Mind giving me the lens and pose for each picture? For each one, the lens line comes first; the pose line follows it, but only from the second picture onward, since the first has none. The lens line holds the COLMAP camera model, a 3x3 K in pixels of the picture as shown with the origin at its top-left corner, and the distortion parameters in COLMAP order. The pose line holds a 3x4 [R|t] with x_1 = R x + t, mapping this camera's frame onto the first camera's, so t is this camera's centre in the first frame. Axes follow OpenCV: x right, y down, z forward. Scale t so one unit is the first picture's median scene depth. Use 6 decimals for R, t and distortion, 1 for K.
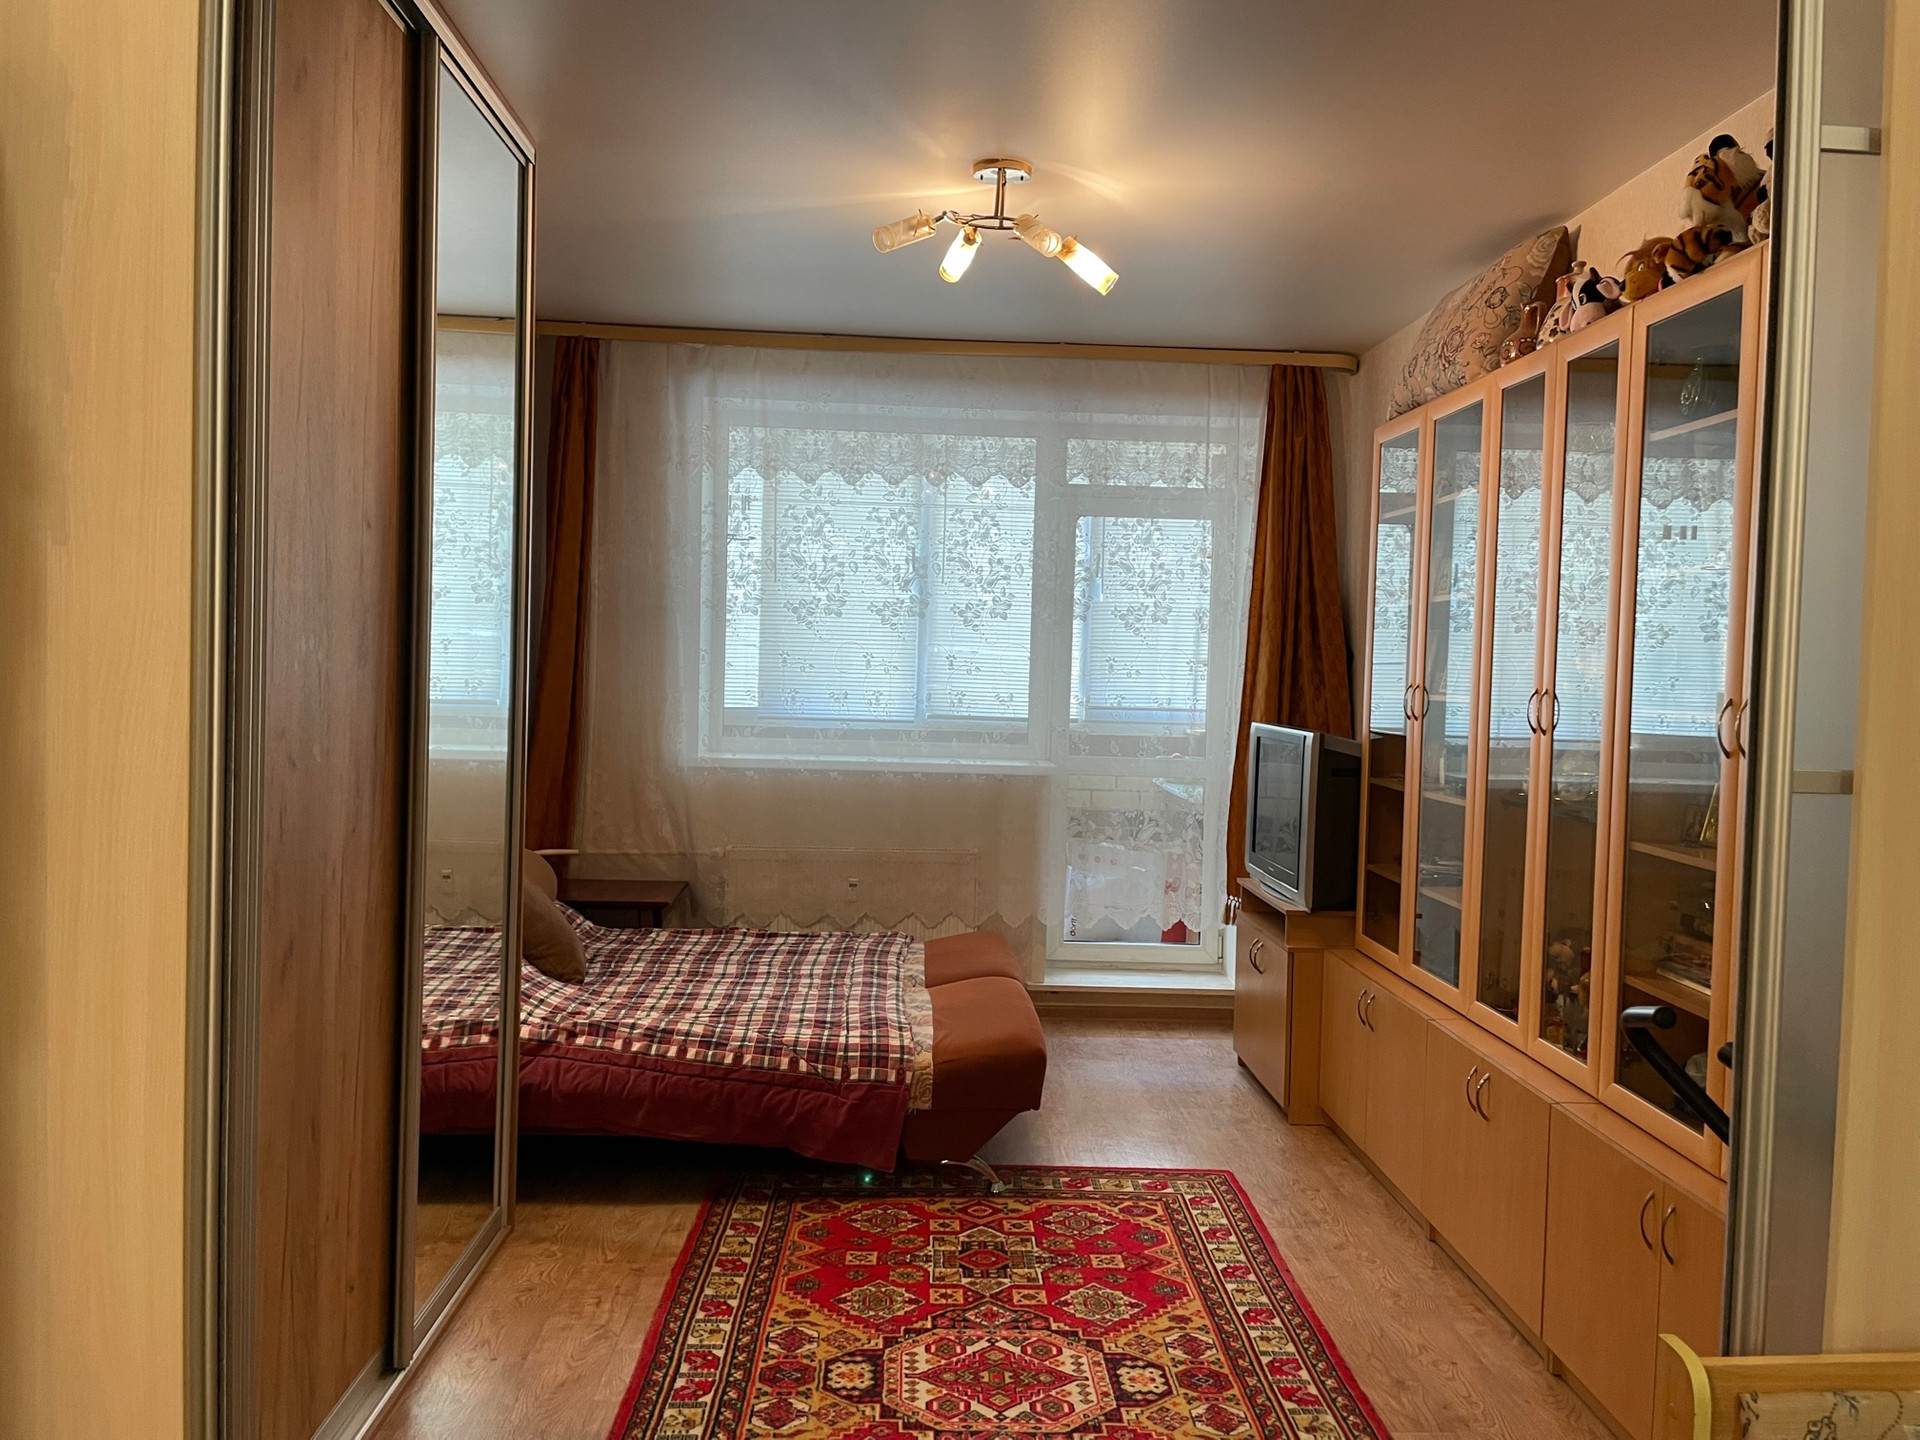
lens RADIAL K [[1456.0, 0, 977.7], [0, 1456.0, 710.4], [0, 0, 1]] dist [0.076605, -0.112491]
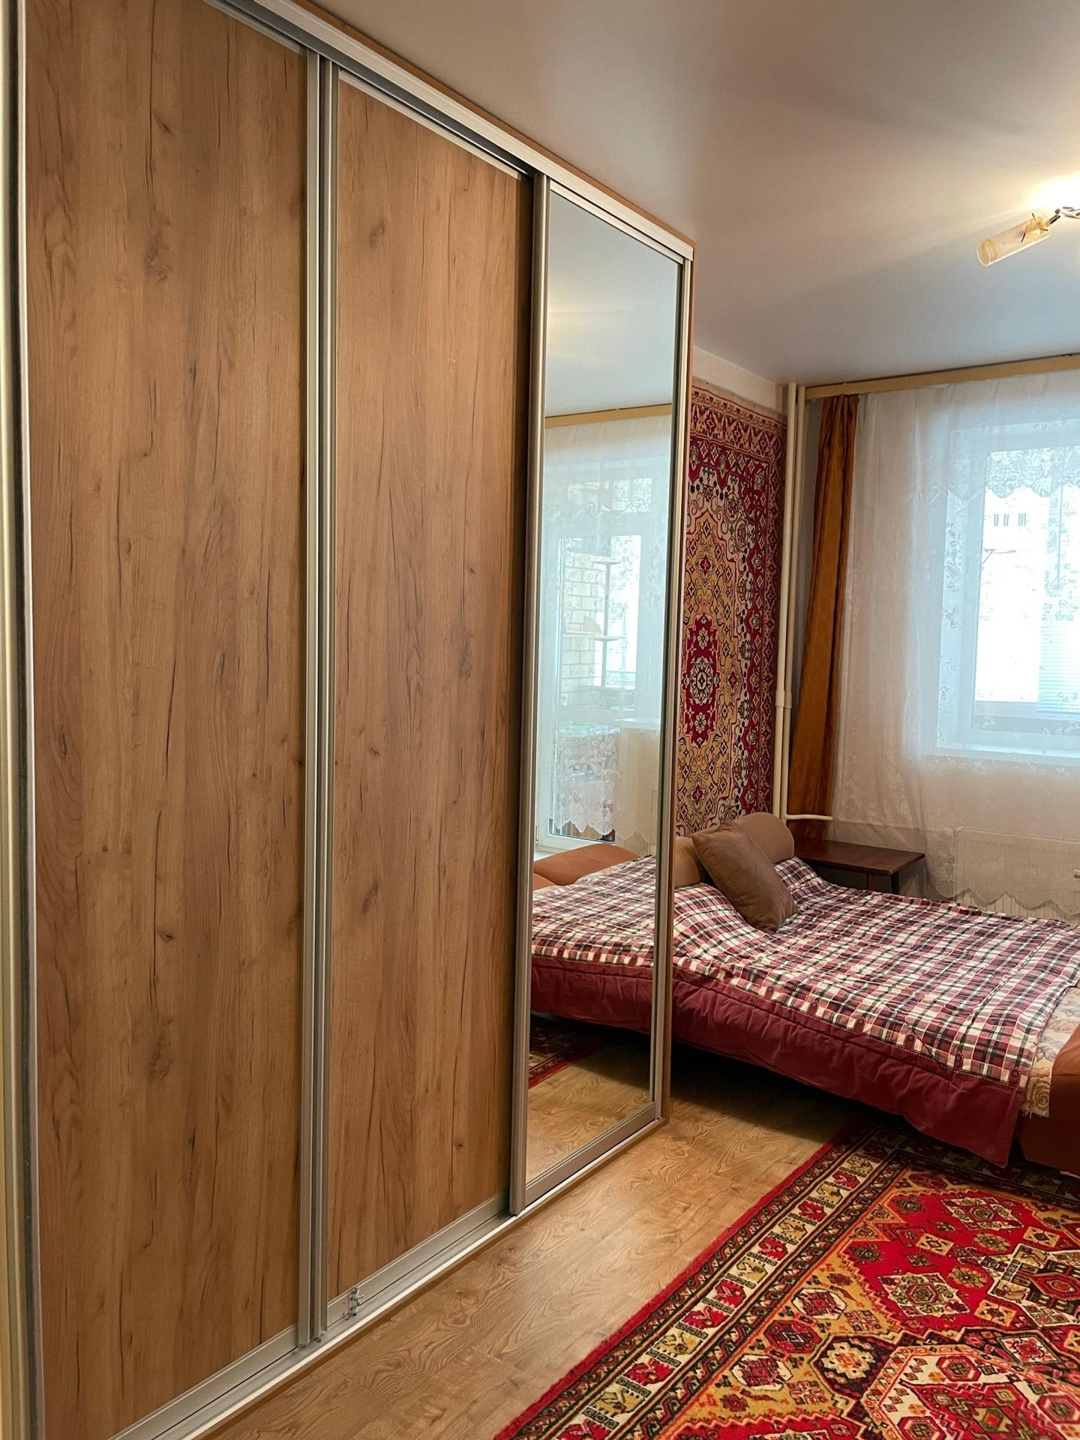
lens RADIAL K [[1092.0, 0, 528.8], [0, 1092.0, 708.7], [0, 0, 1]] dist [0.076605, -0.112491]
pose [[0.768372, 0.030867, -0.639259, 0.182193], [-0.019847, 0.999505, 0.024405, -0.020297], [0.639696, -0.006065, 0.768604, 0.204860]]
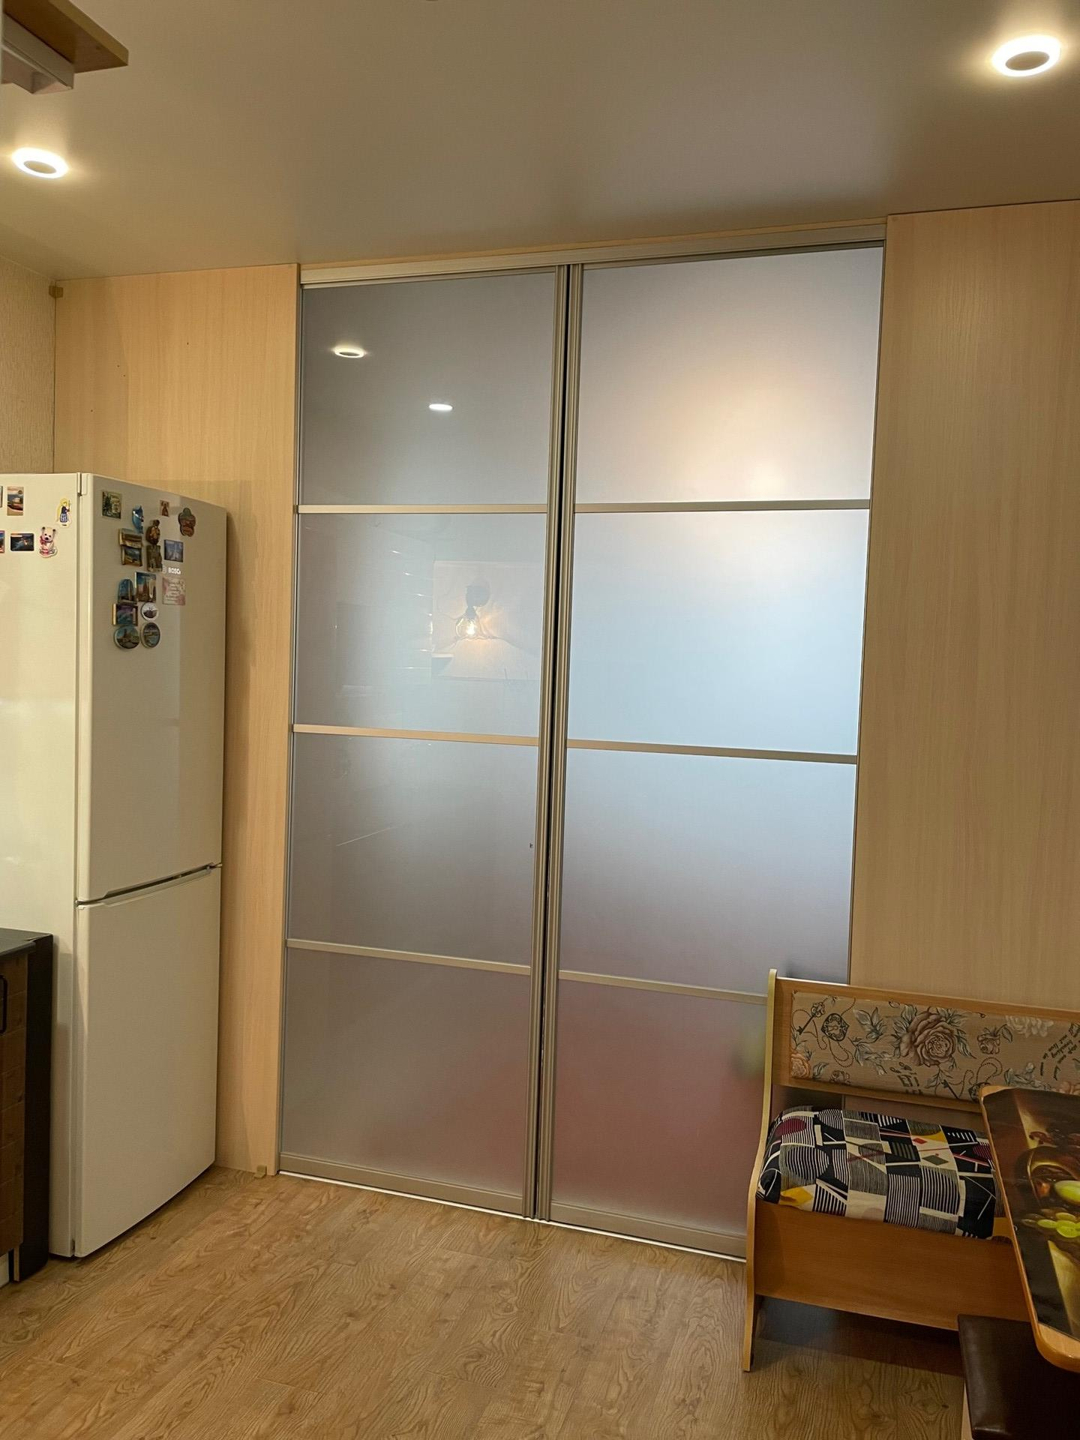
lens RADIAL K [[1092.0, 0, 544.2], [0, 1092.0, 715.3], [0, 0, 1]] dist [0.076605, -0.112491]
pose [[0.939058, 0.019314, -0.343217, 0.294506], [-0.019513, 0.999805, 0.002874, -0.009608], [0.343205, 0.003998, 0.939252, -0.380447]]
